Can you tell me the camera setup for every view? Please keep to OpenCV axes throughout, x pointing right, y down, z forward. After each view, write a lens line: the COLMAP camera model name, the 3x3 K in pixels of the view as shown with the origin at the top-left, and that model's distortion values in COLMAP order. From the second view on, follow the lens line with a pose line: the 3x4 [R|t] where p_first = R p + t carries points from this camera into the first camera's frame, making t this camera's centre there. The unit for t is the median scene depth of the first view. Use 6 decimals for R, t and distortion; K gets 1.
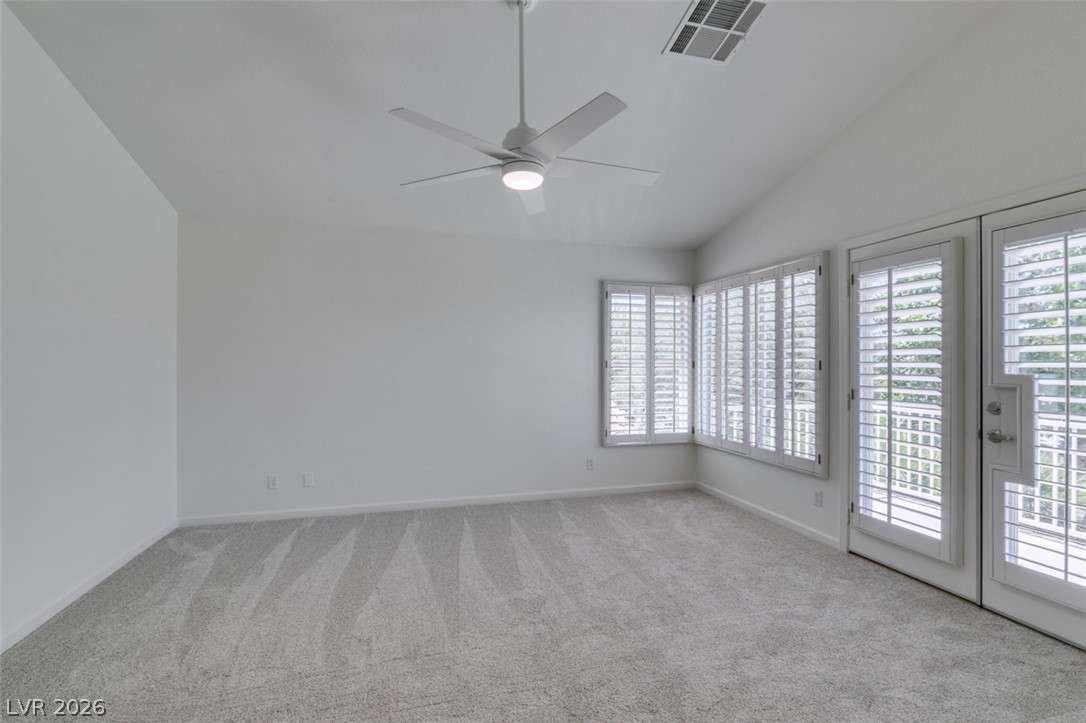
lens RADIAL K [[487.5, 0, 543.7], [0, 487.5, 362.5], [0, 0, 1]] dist [0.004228, -0.001558]
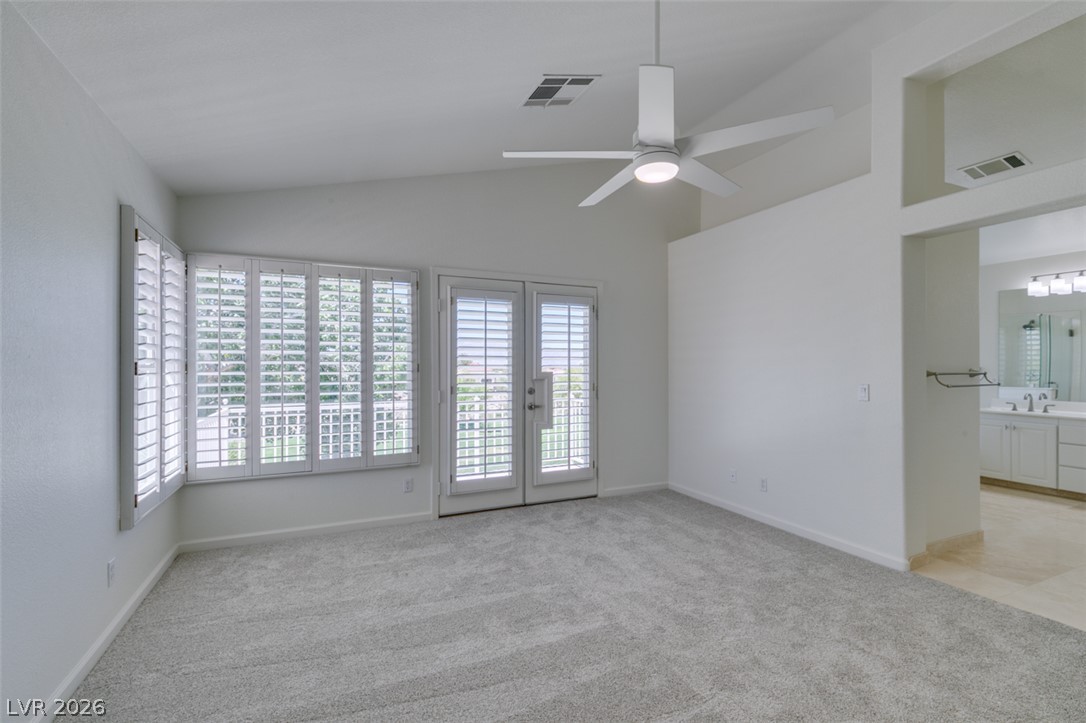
lens RADIAL K [[487.5, 0, 542.3], [0, 487.5, 365.3], [0, 0, 1]] dist [0.004228, -0.001558]
pose [[-0.151162, -0.002548, 0.988506, -0.632157], [-0.003042, 0.999993, 0.002113, -0.003452], [-0.988504, -0.002688, -0.151169, 0.909713]]
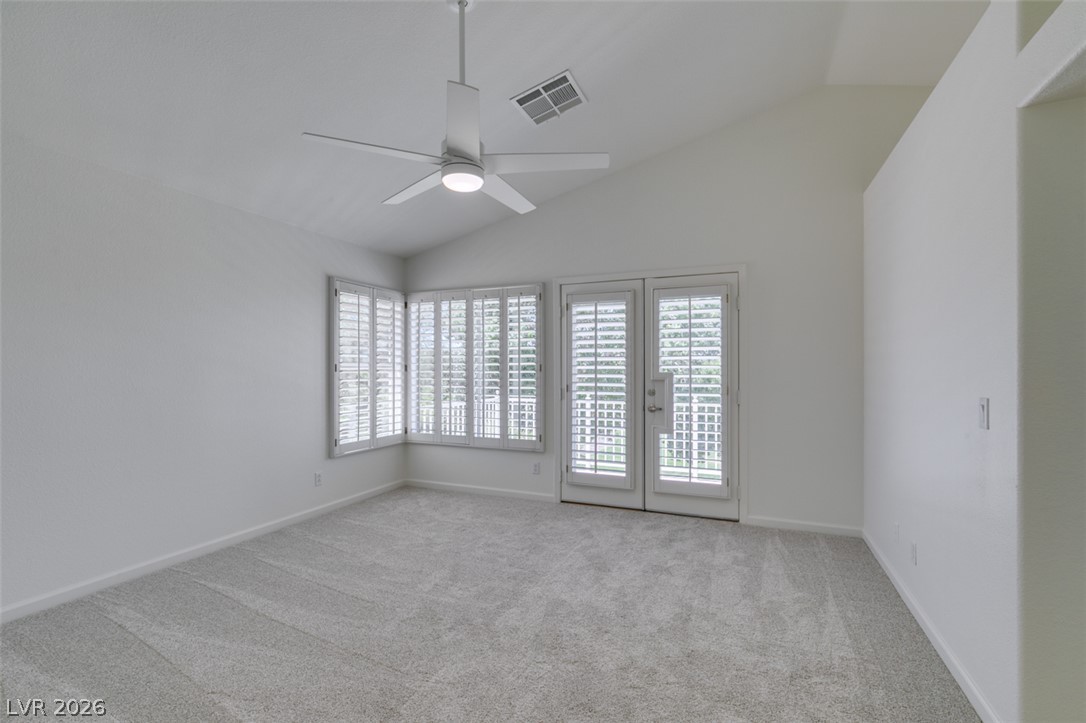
lens RADIAL K [[487.5, 0, 543.0], [0, 487.5, 367.2], [0, 0, 1]] dist [0.004228, -0.001558]
pose [[0.628182, -0.003150, 0.778060, -0.478057], [0.000961, 0.999994, 0.003274, -0.000377], [-0.778066, -0.001309, 0.628181, 0.163809]]
